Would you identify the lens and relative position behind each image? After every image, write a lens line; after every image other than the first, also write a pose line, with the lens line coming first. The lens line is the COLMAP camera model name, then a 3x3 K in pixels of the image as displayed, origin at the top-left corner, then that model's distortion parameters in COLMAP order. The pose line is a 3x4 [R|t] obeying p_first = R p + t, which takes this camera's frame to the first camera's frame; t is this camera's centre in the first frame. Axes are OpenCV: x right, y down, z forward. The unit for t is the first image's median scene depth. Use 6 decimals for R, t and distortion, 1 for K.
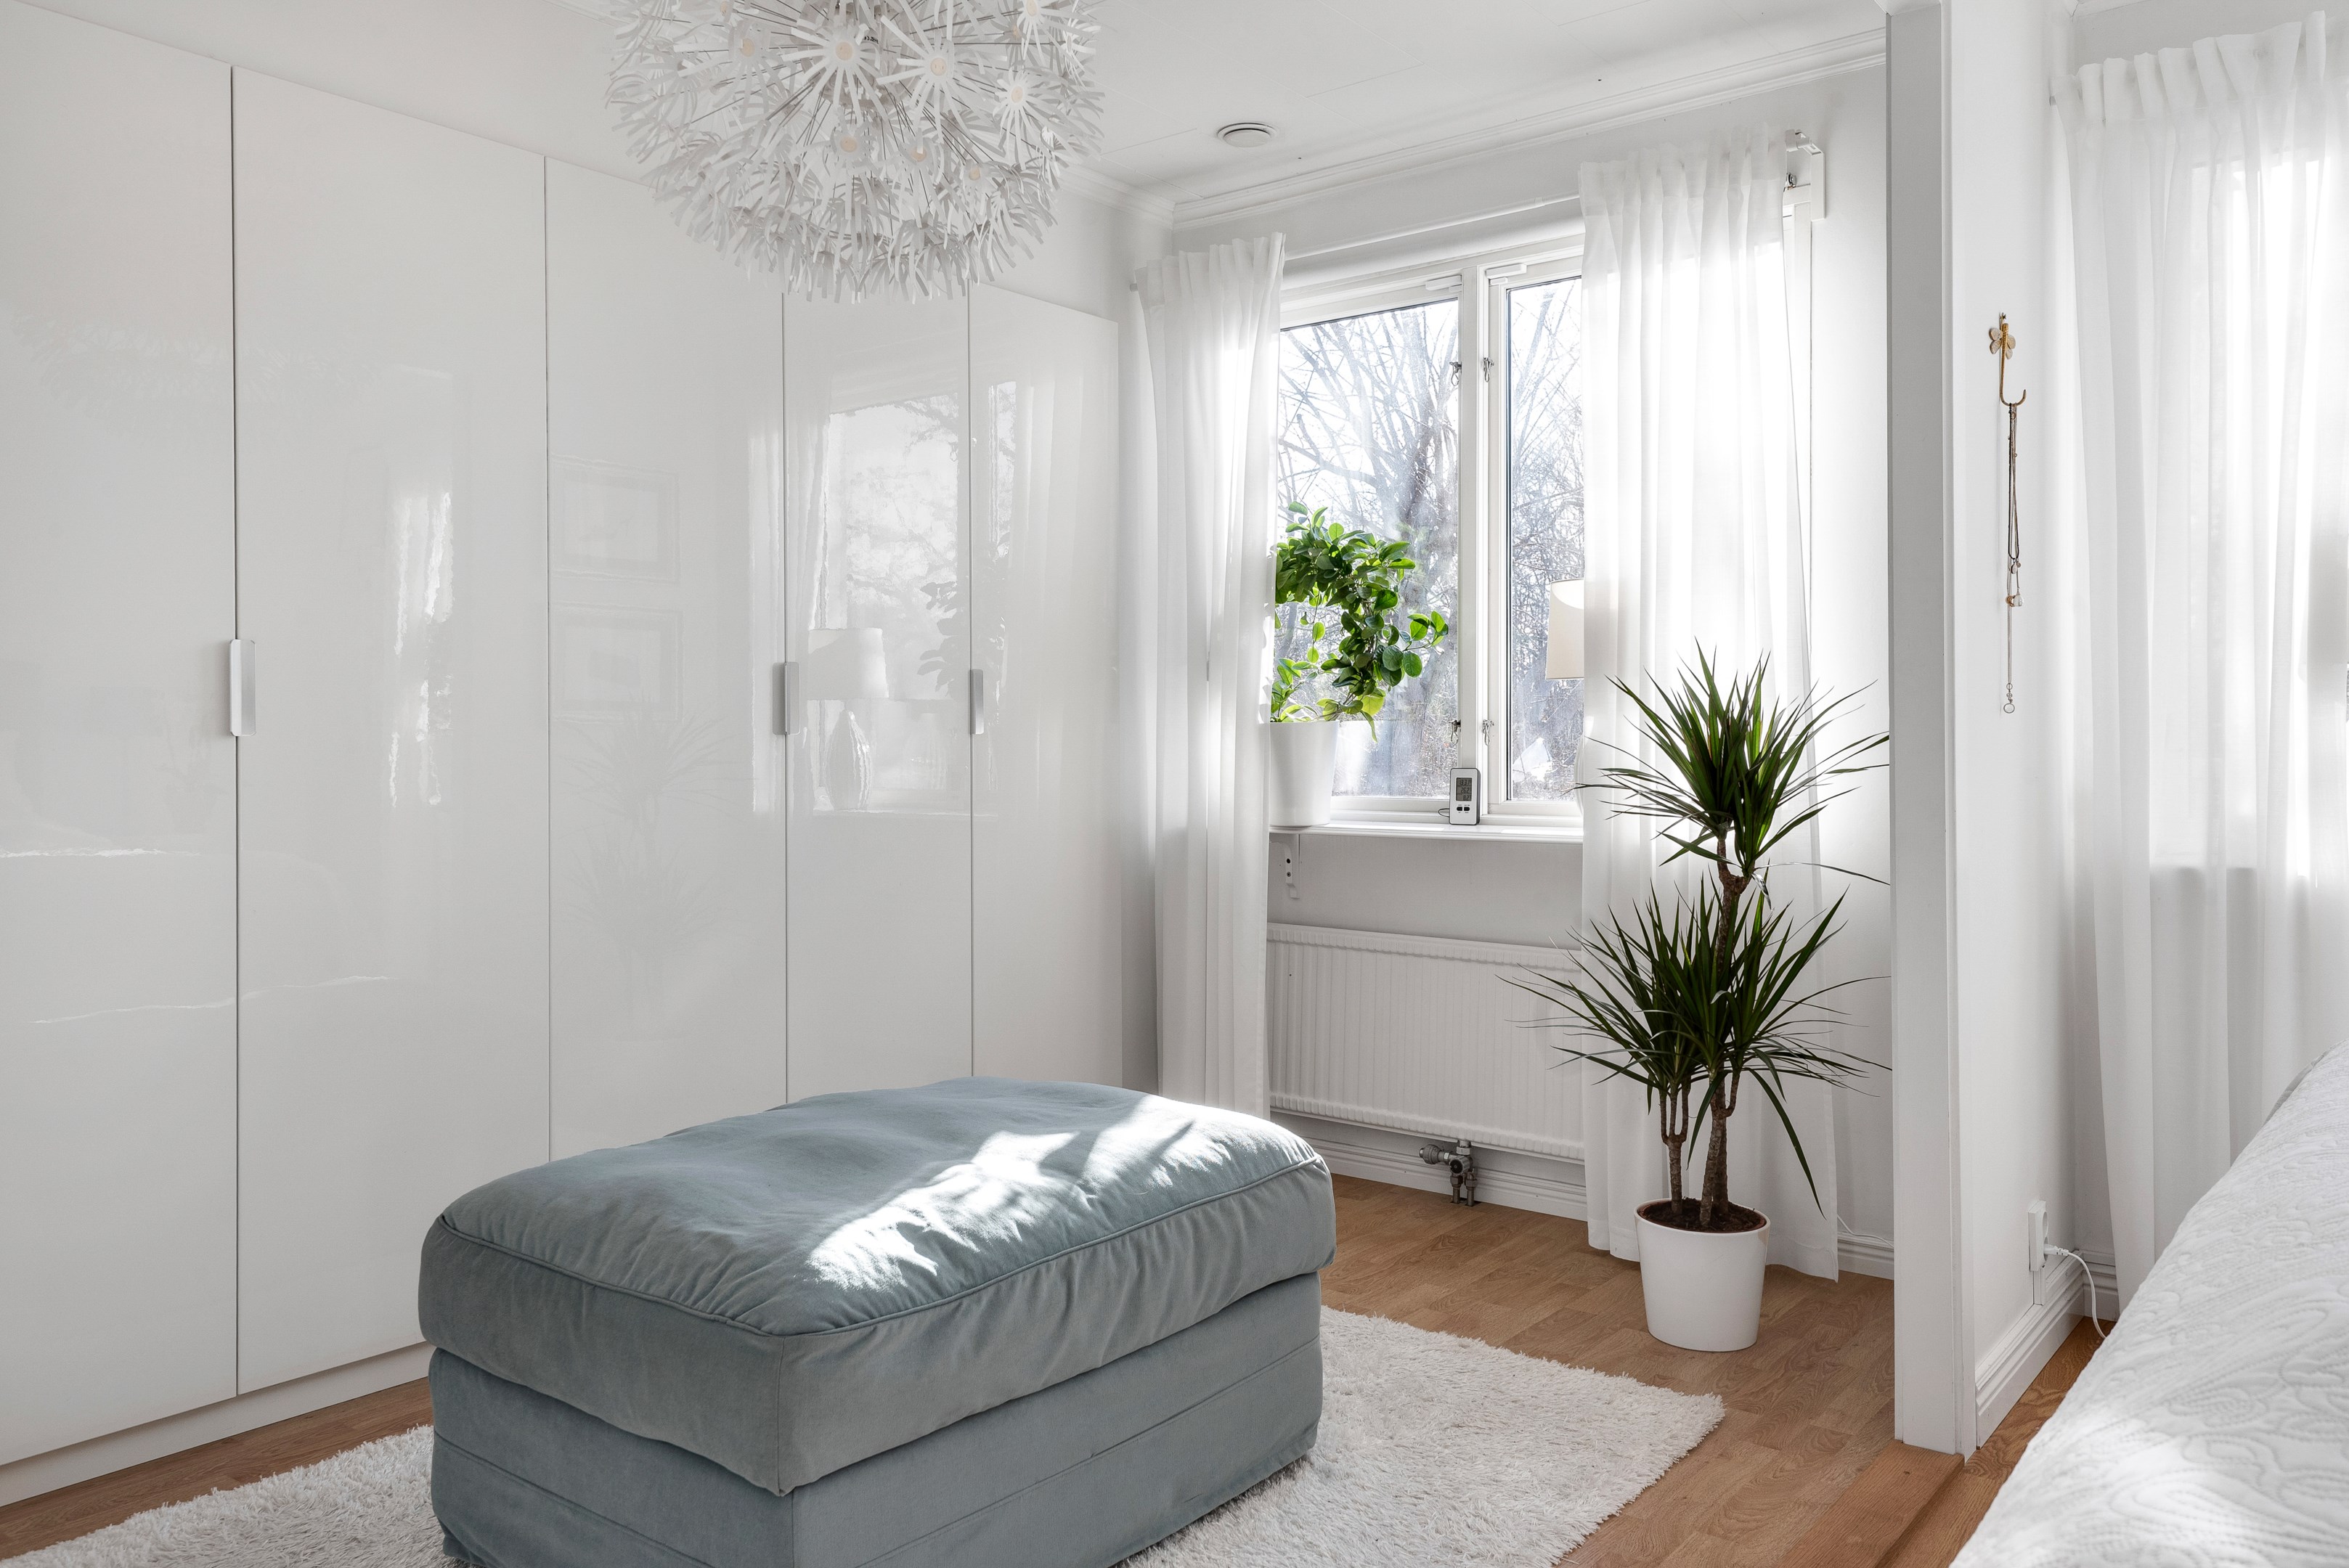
lens RADIAL K [[1725.3, 0, 1181.8], [0, 1725.3, 737.0], [0, 0, 1]] dist [0.035316, -0.026929]
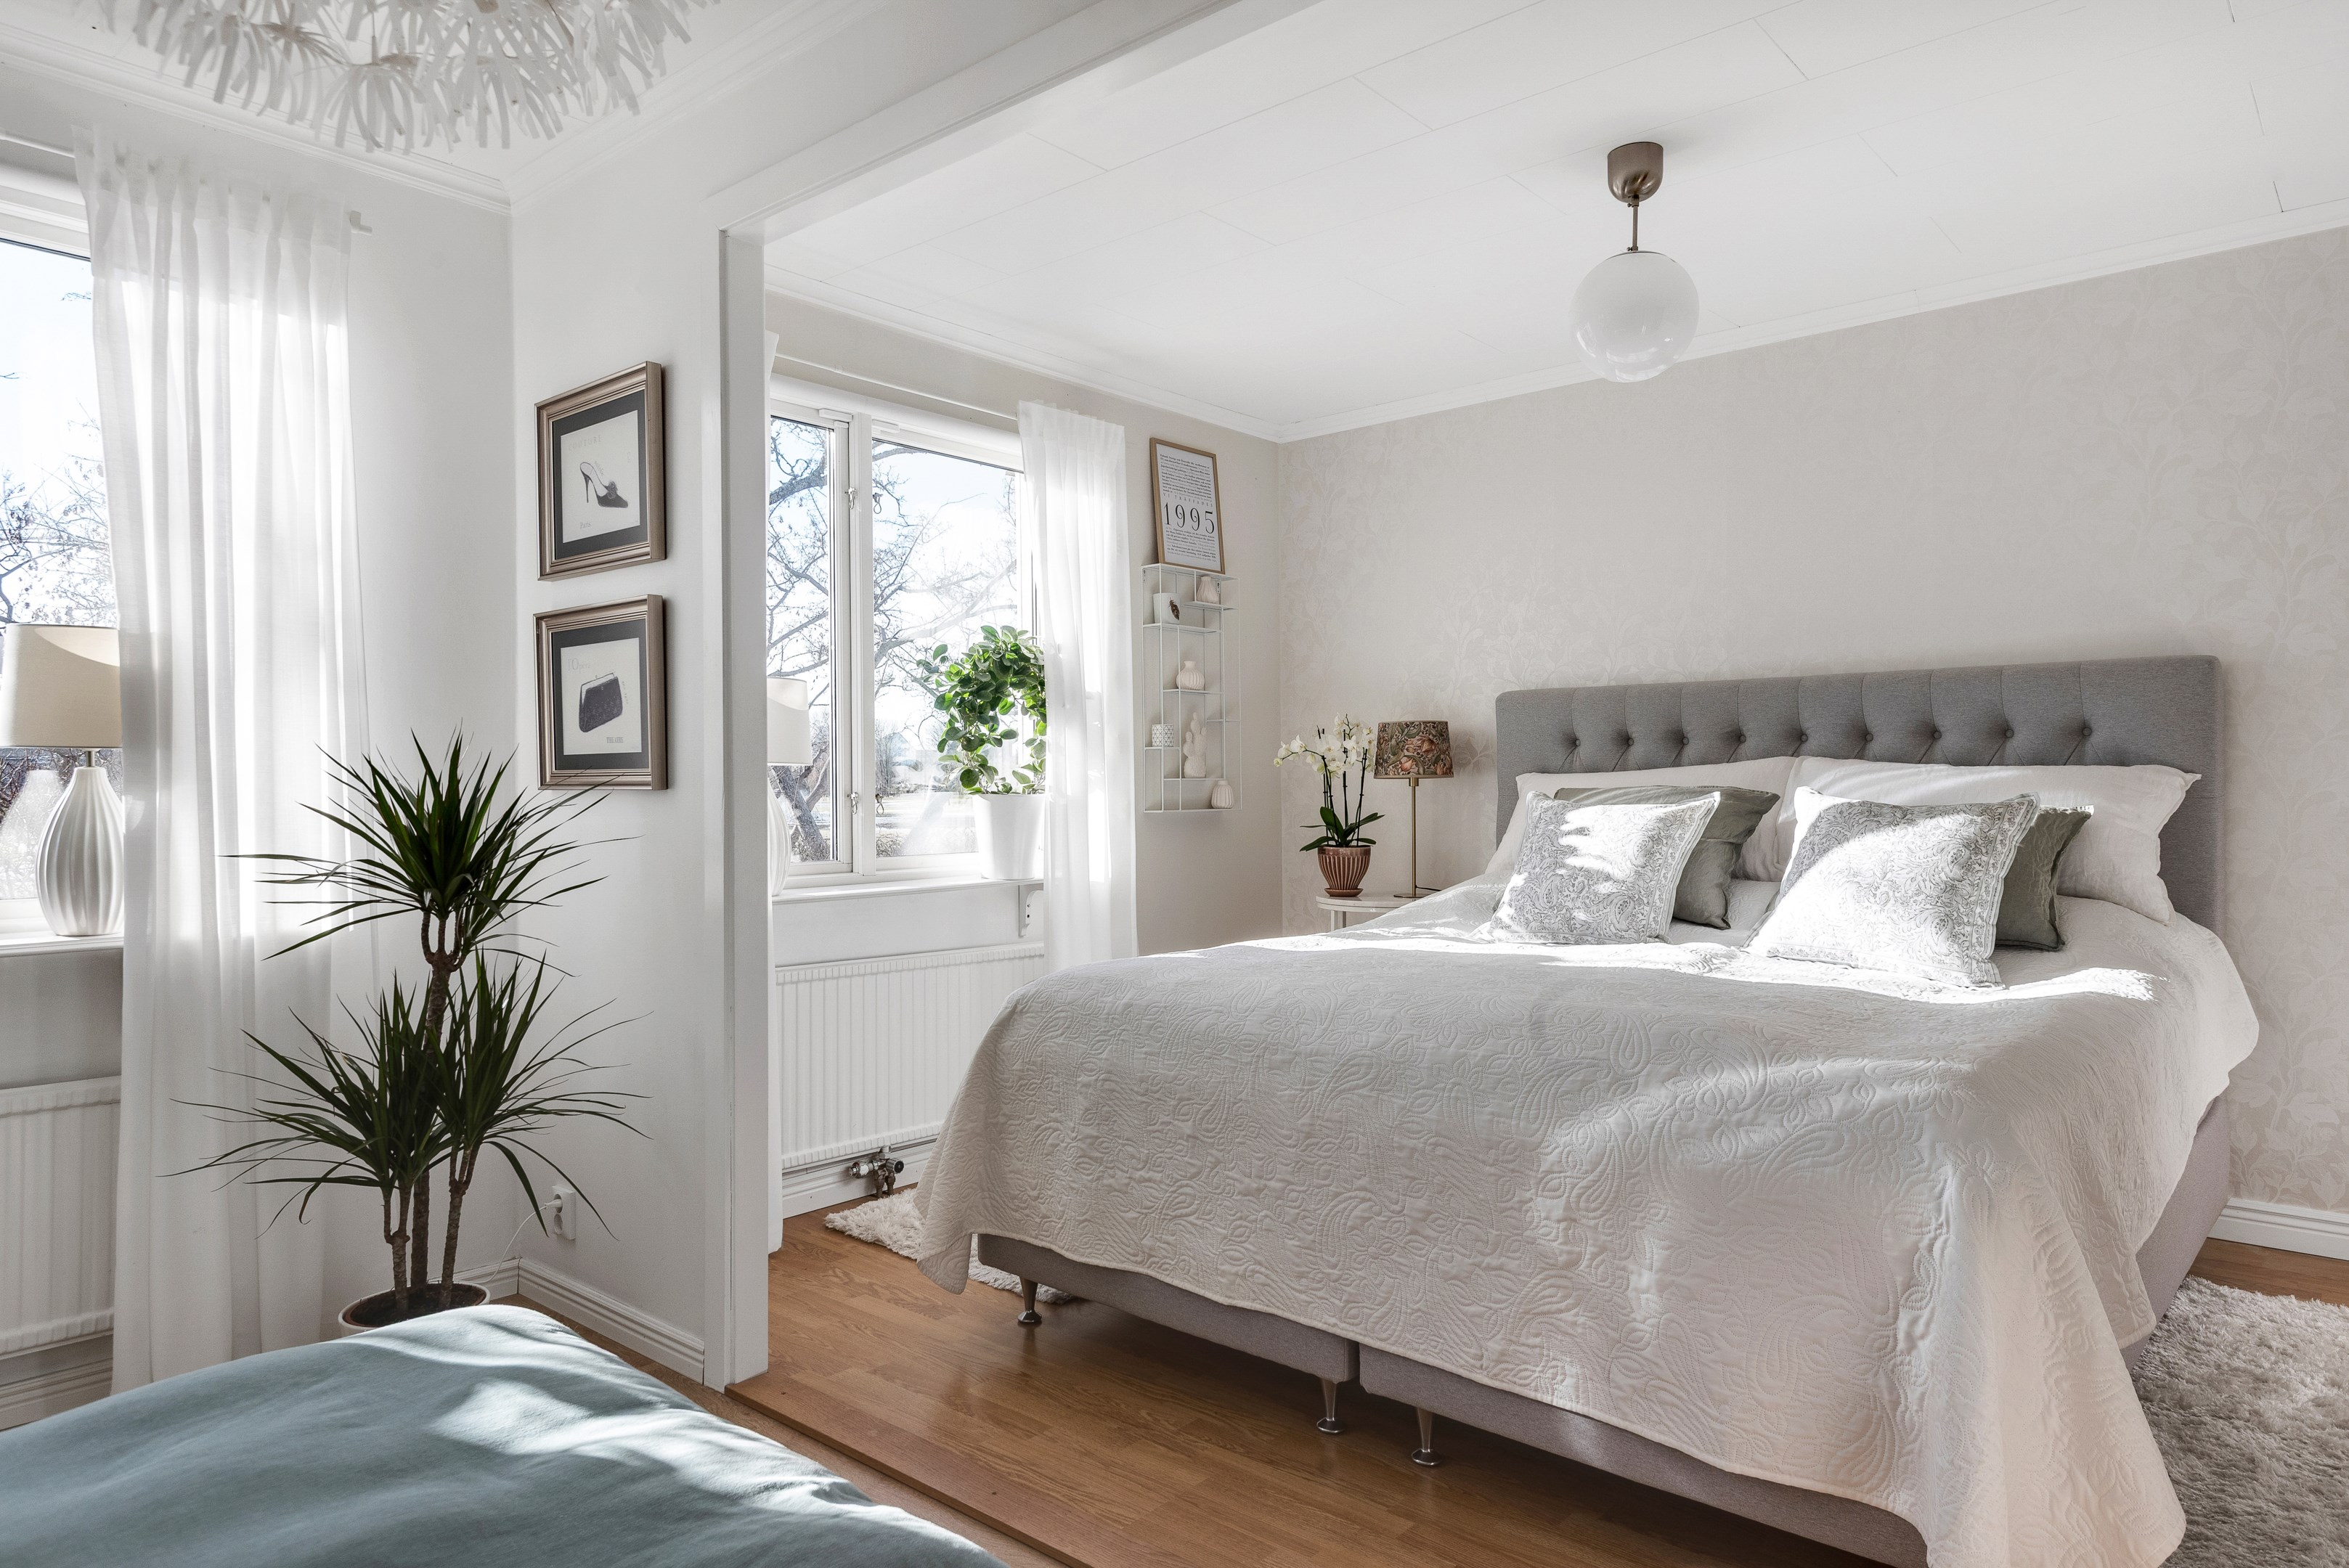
lens RADIAL K [[1451.5, 0, 1174.5], [0, 1451.5, 784.0], [0, 0, 1]] dist [0.023437, -0.002331]
pose [[0.050289, 0.006018, 0.998717, -0.507932], [0.001571, 0.999980, -0.006104, -0.013452], [-0.998733, 0.001876, 0.050279, 0.524568]]
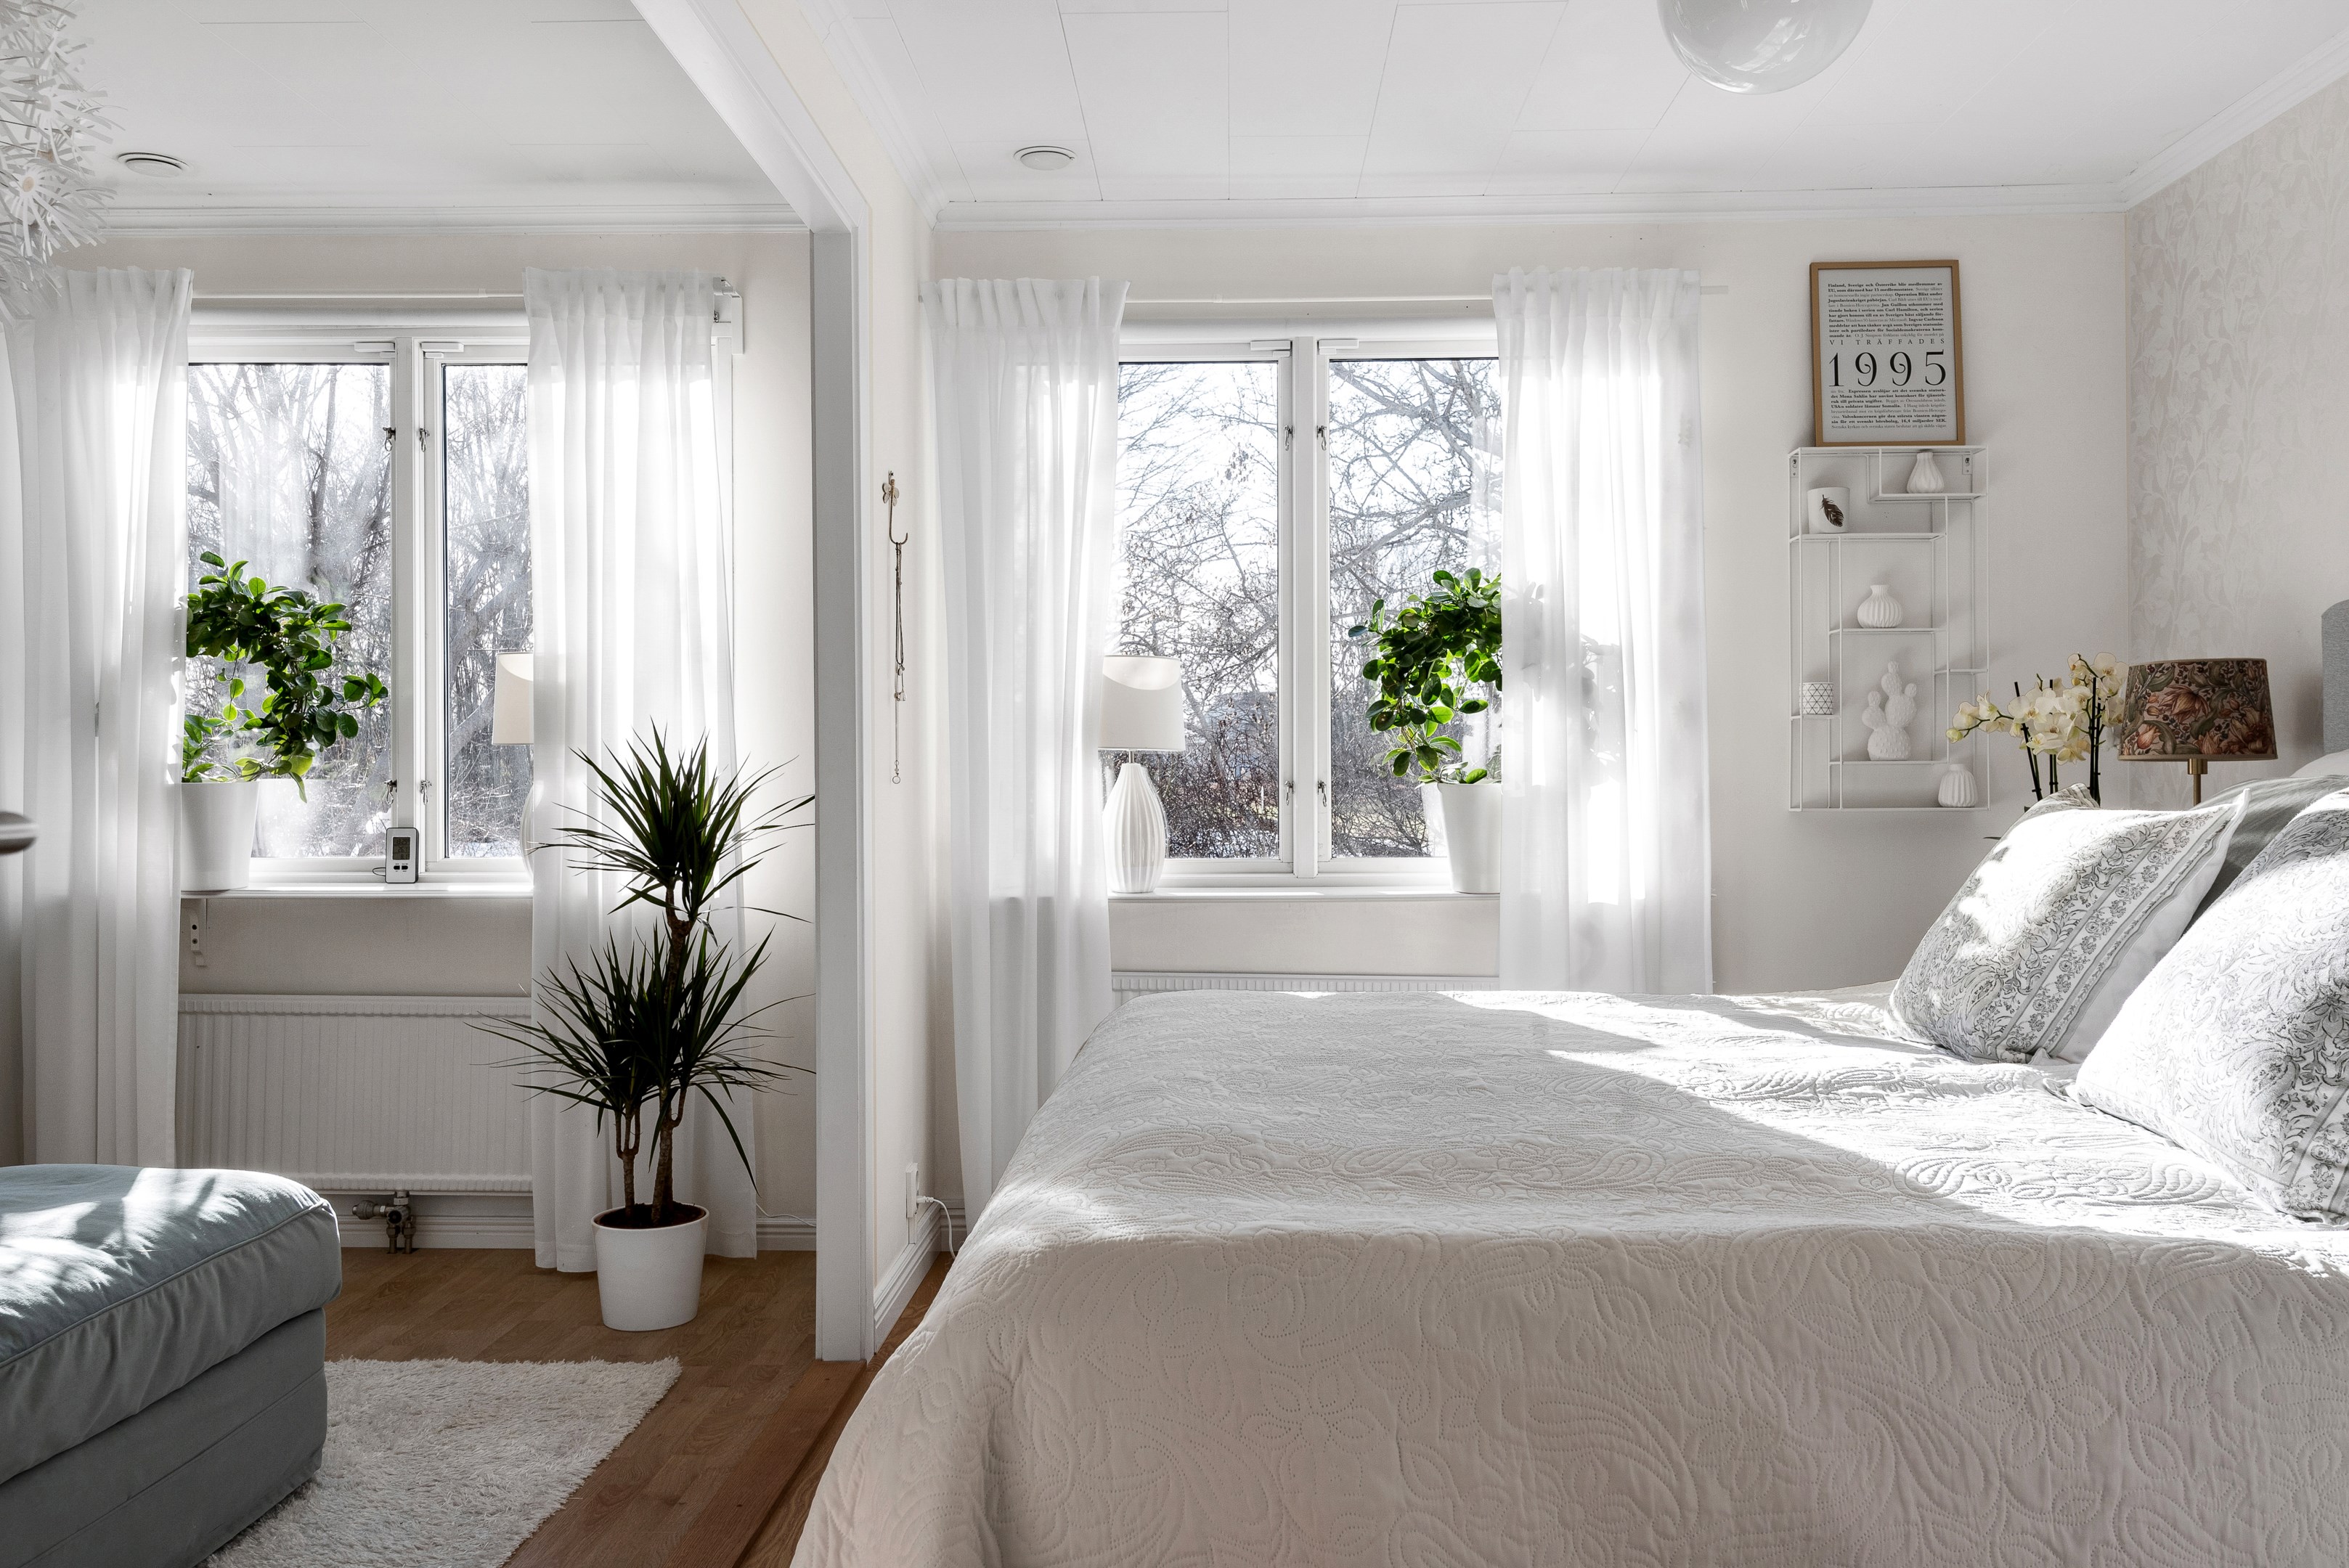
lens RADIAL K [[1834.9, 0, 1176.8], [0, 1834.9, 788.4], [0, 0, 1]] dist [0.032553, -0.002828]
pose [[0.810637, -0.003713, 0.585537, -0.133159], [-0.001674, 0.999961, 0.008659, -0.019757], [-0.585547, -0.008000, 0.810599, -0.196039]]
